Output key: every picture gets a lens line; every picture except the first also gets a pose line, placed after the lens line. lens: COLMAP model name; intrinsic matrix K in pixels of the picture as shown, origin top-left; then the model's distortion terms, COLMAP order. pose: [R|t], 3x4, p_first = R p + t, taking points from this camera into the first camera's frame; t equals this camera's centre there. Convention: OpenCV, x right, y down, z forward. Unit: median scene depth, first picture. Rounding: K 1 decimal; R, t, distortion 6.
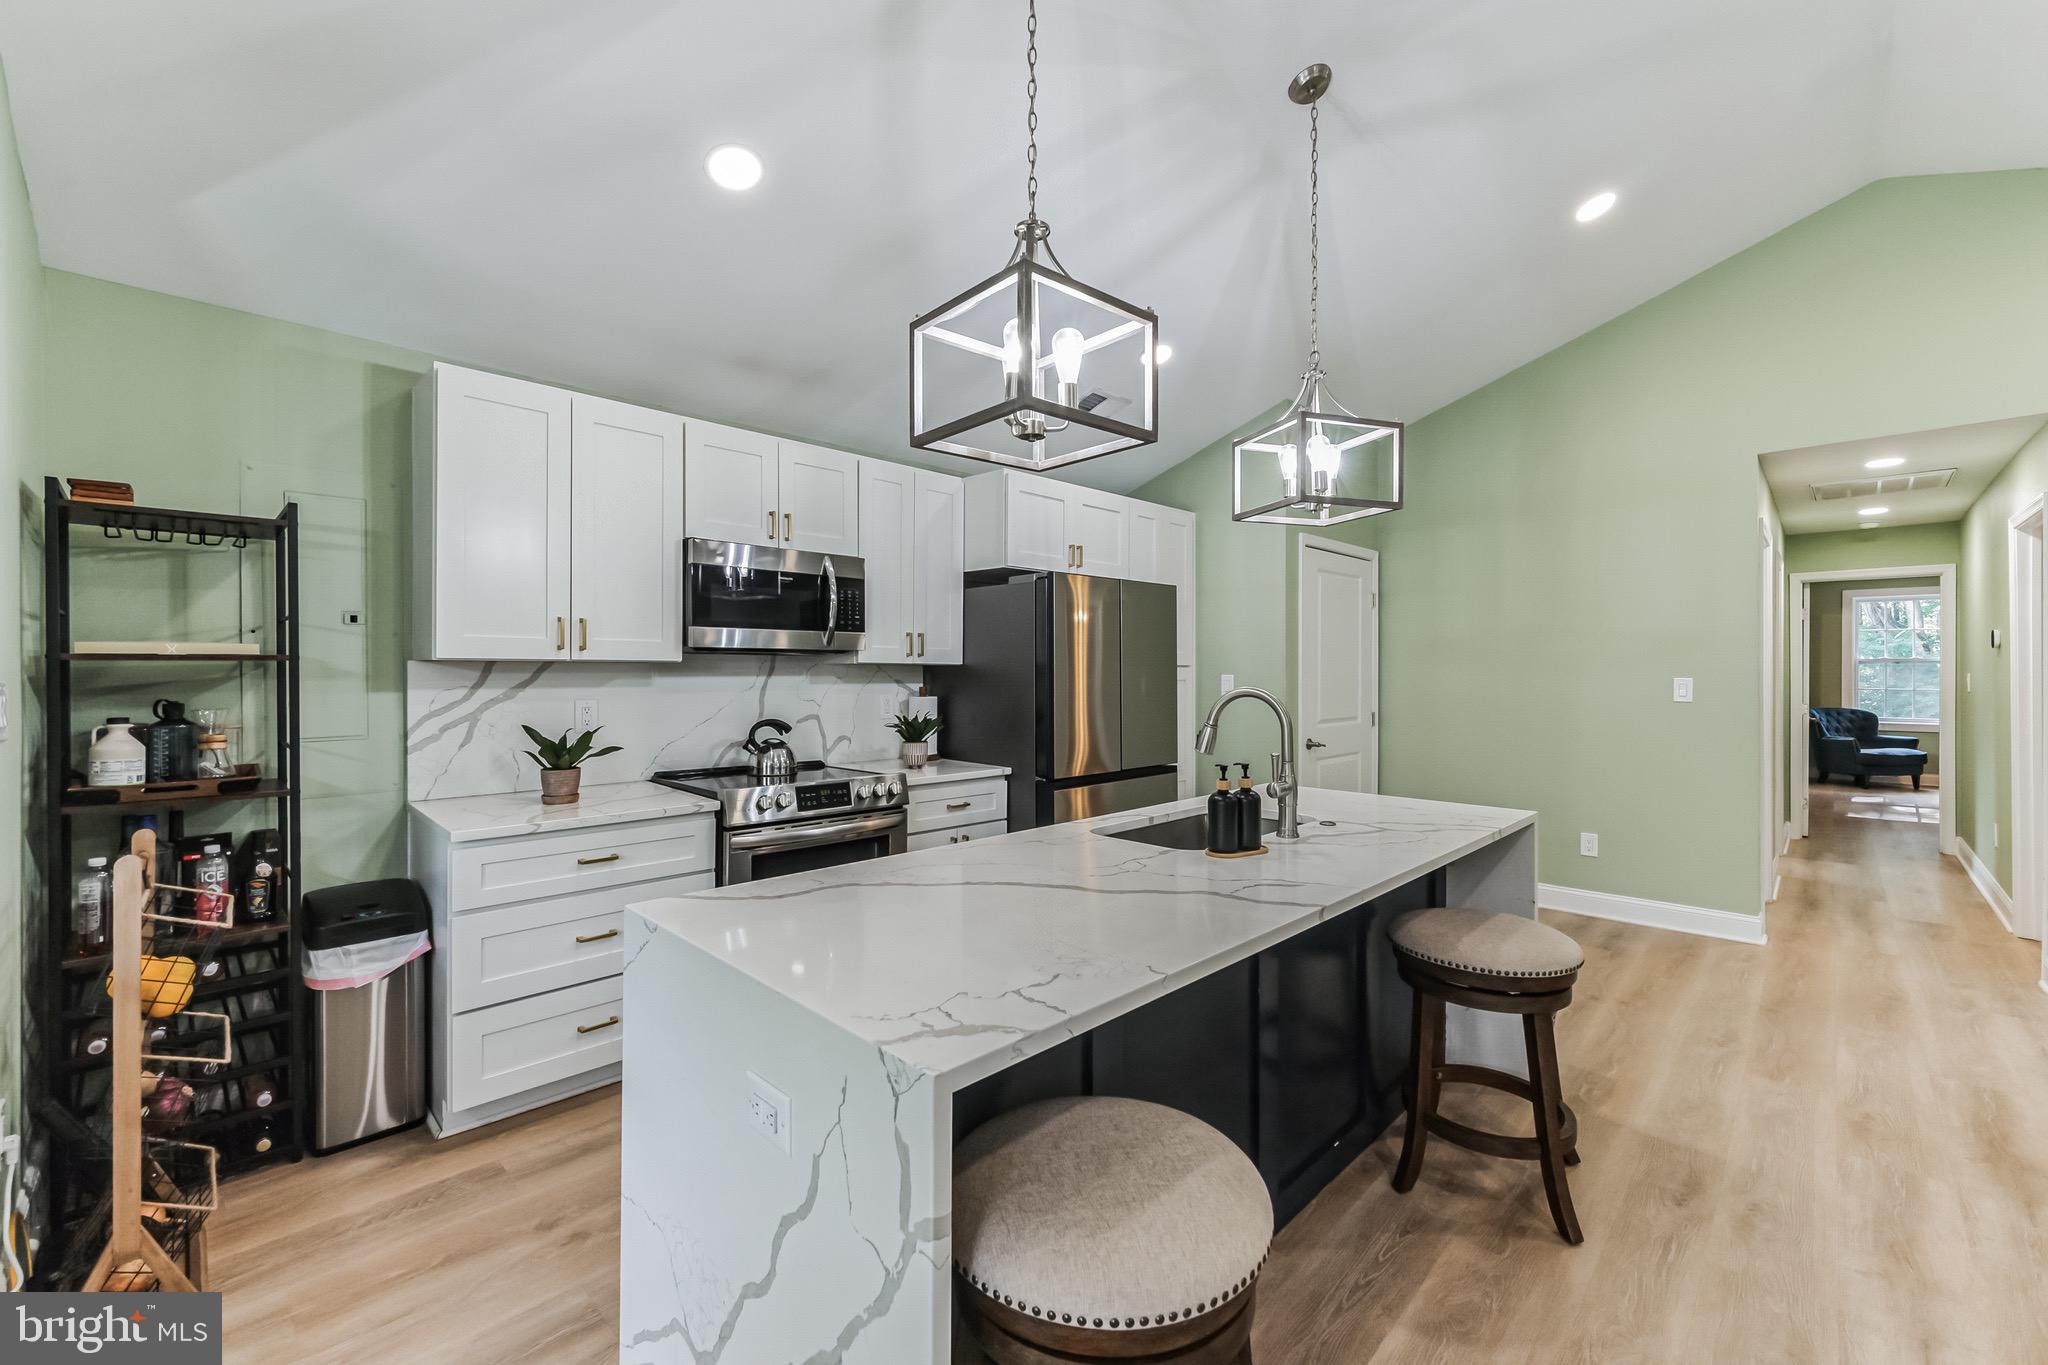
lens RADIAL K [[832.0, 0, 1022.2], [0, 832.0, 671.9], [0, 0, 1]] dist [-0.000666, -0.000302]
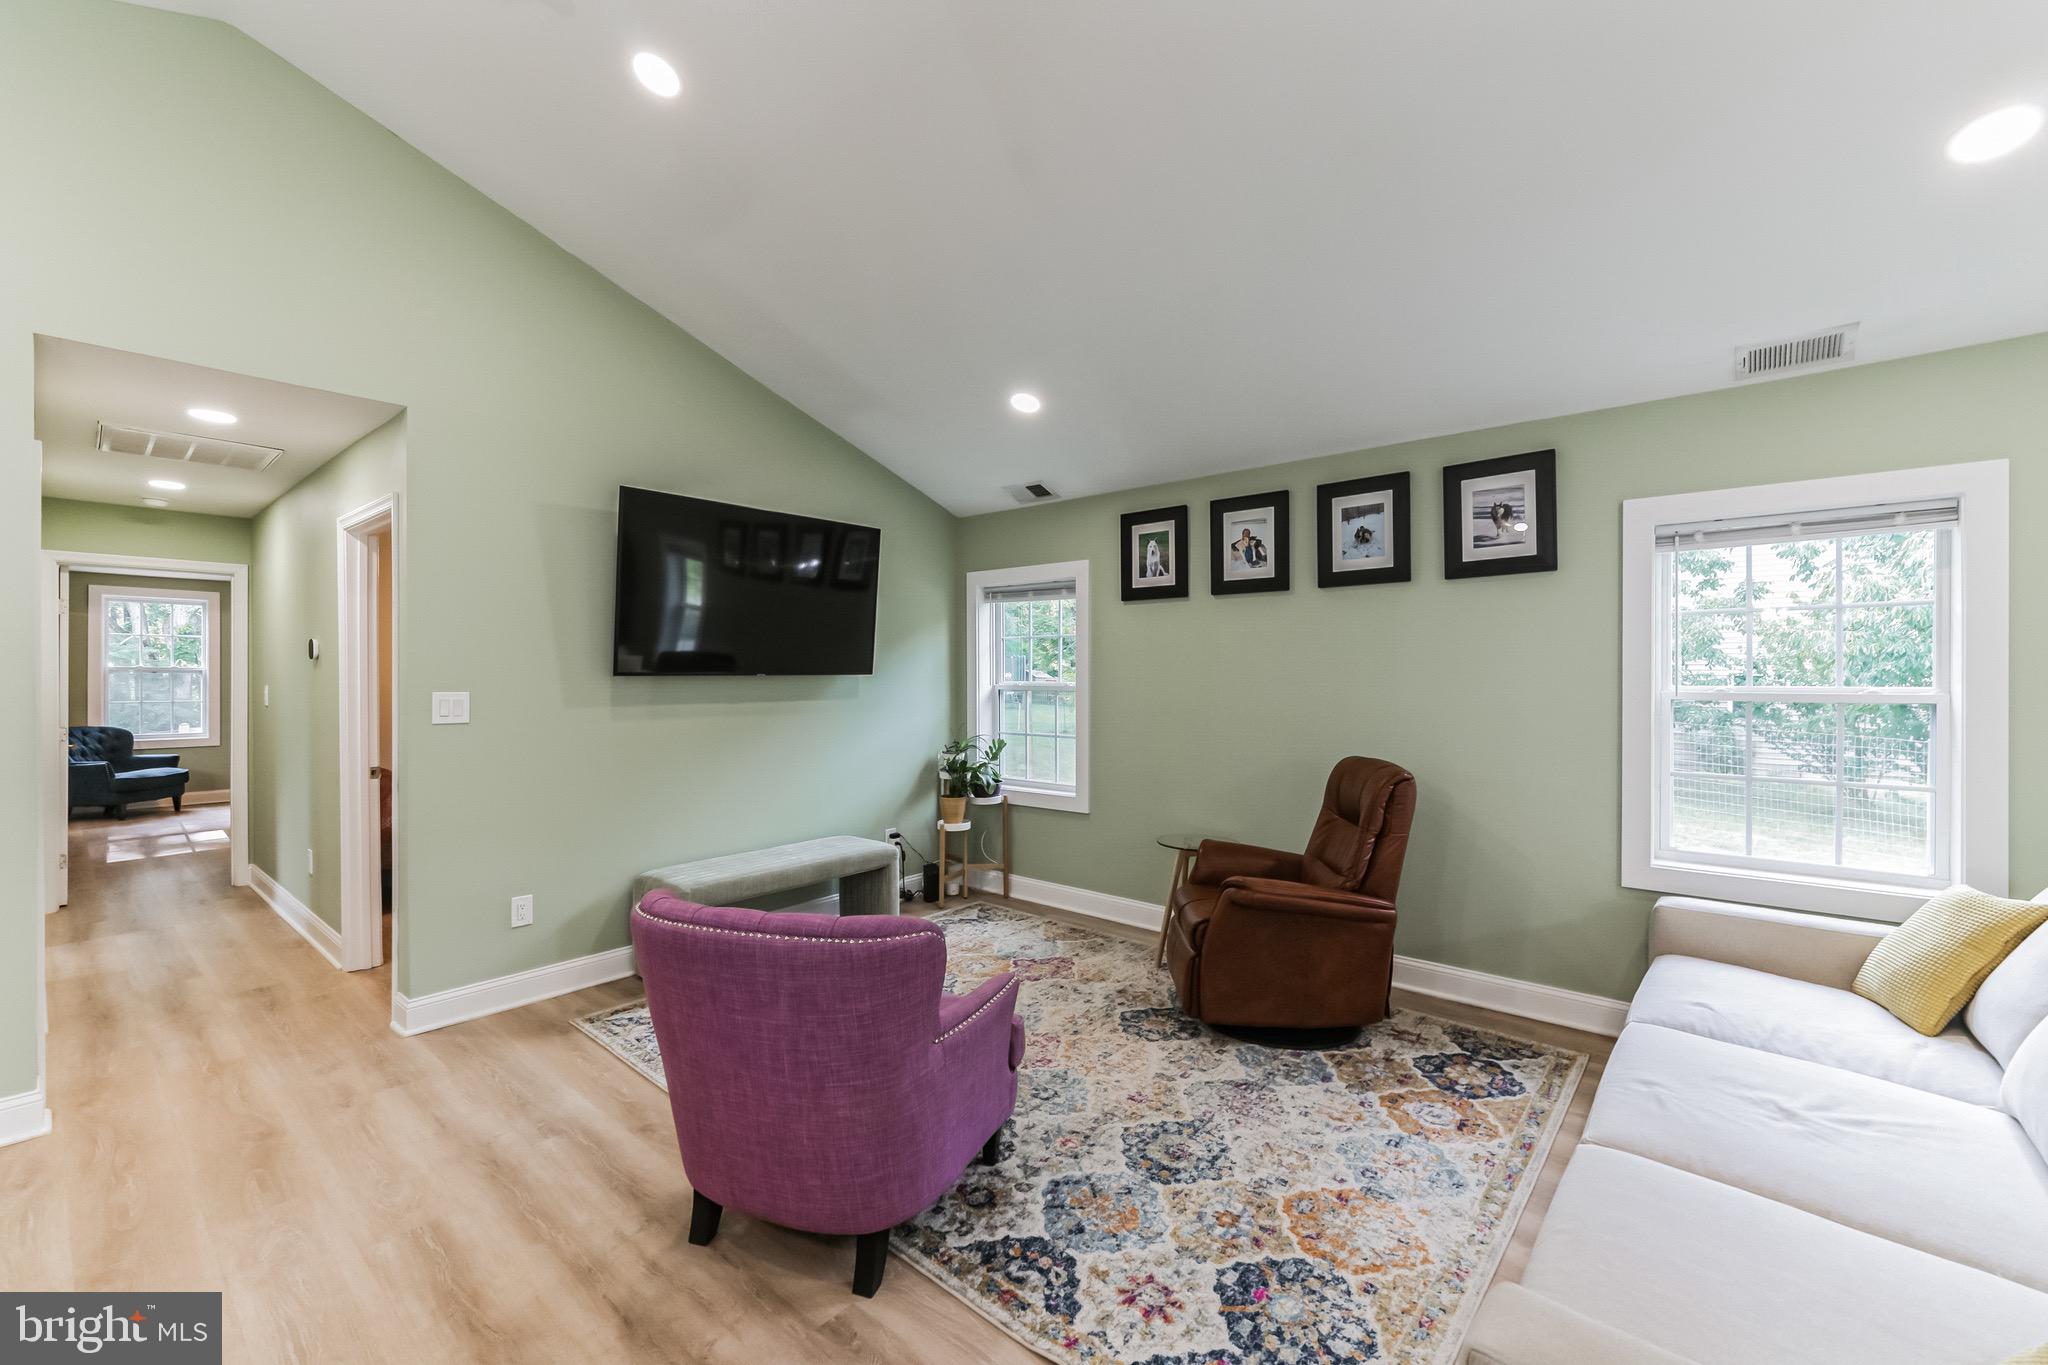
lens RADIAL K [[832.0, 0, 1020.6], [0, 832.0, 678.5], [0, 0, 1]] dist [-0.000666, -0.000302]
pose [[-0.073157, -0.001059, 0.997320, 0.375474], [0.002061, 0.999997, 0.001213, -0.013343], [-0.997318, 0.002144, -0.073155, 0.542717]]
